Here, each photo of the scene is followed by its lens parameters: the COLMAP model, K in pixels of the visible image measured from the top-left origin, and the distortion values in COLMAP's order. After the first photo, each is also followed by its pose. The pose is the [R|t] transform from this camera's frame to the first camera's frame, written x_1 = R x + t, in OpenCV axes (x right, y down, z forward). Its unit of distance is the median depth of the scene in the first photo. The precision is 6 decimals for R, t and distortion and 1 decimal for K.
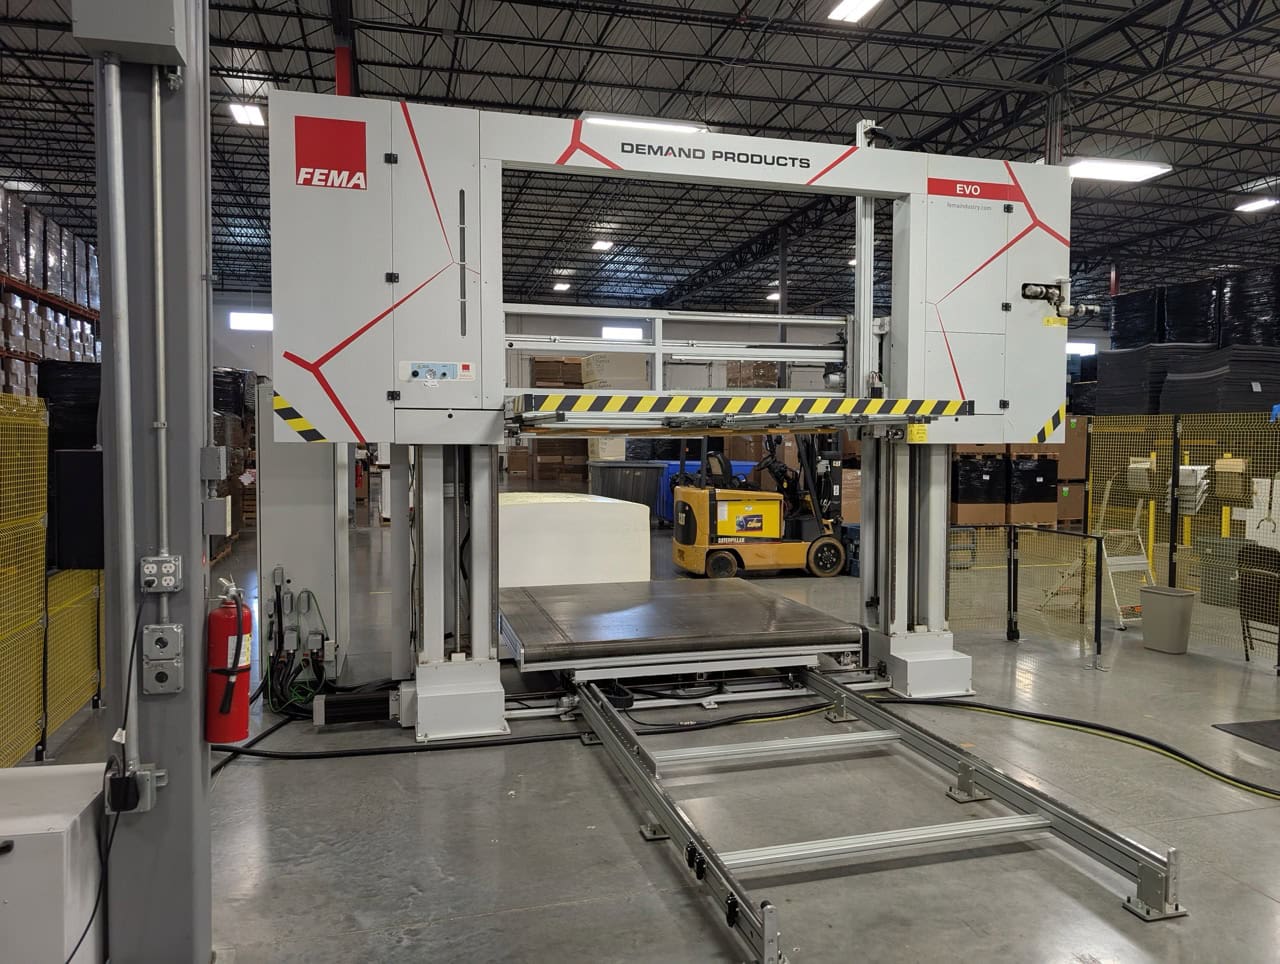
lens RADIAL K [[912.7, 0, 648.6], [0, 912.7, 476.1], [0, 0, 1]] dist [0.037383, -0.043287]
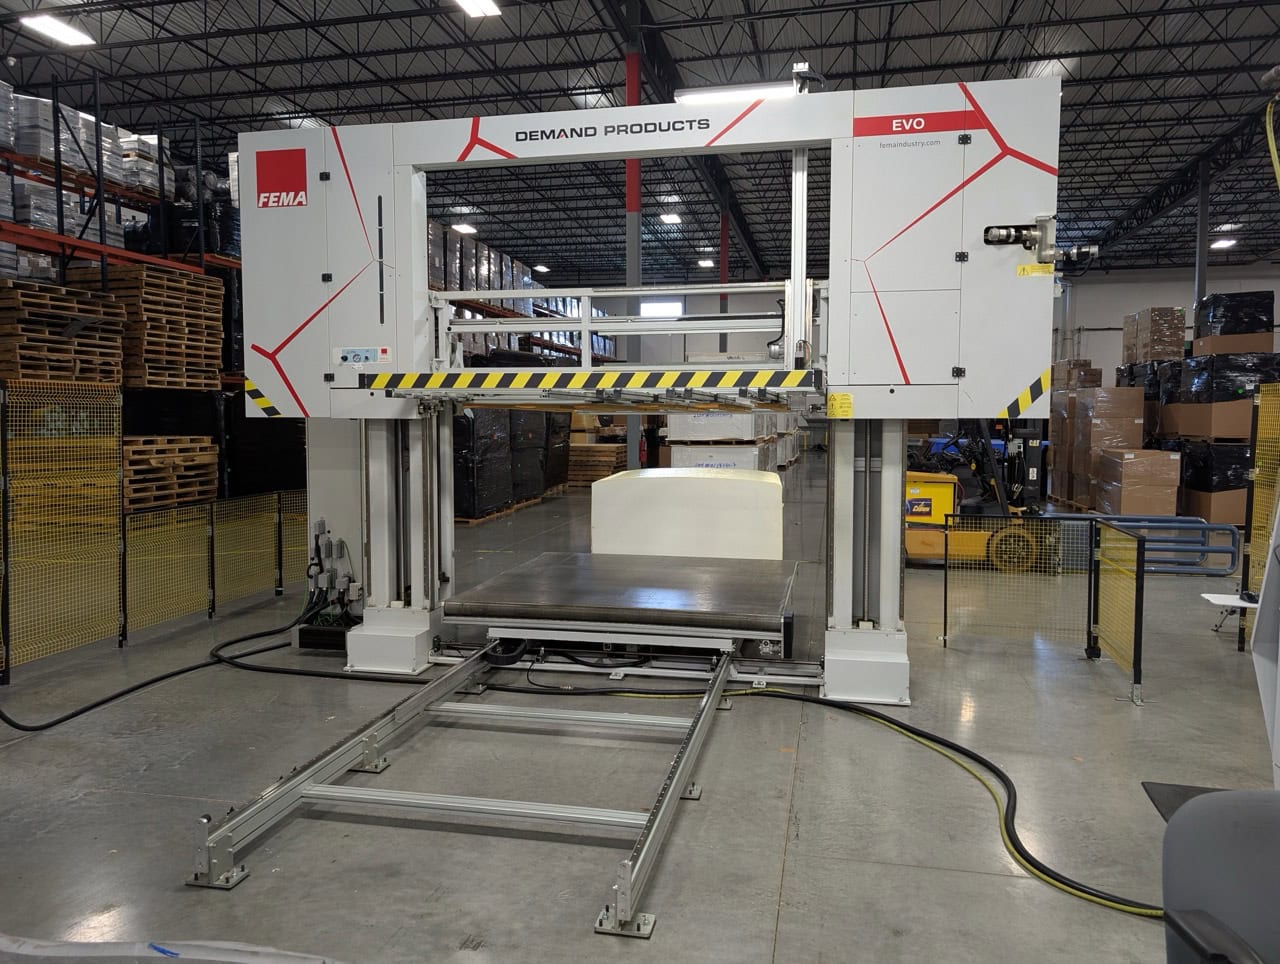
lens RADIAL K [[912.7, 0, 648.6], [0, 912.7, 476.1], [0, 0, 1]] dist [0.037383, -0.043287]
pose [[0.887617, 0.028700, -0.459687, 0.542777], [-0.017606, 0.999442, 0.028402, -0.001233], [0.460246, -0.017116, 0.887627, 0.115186]]
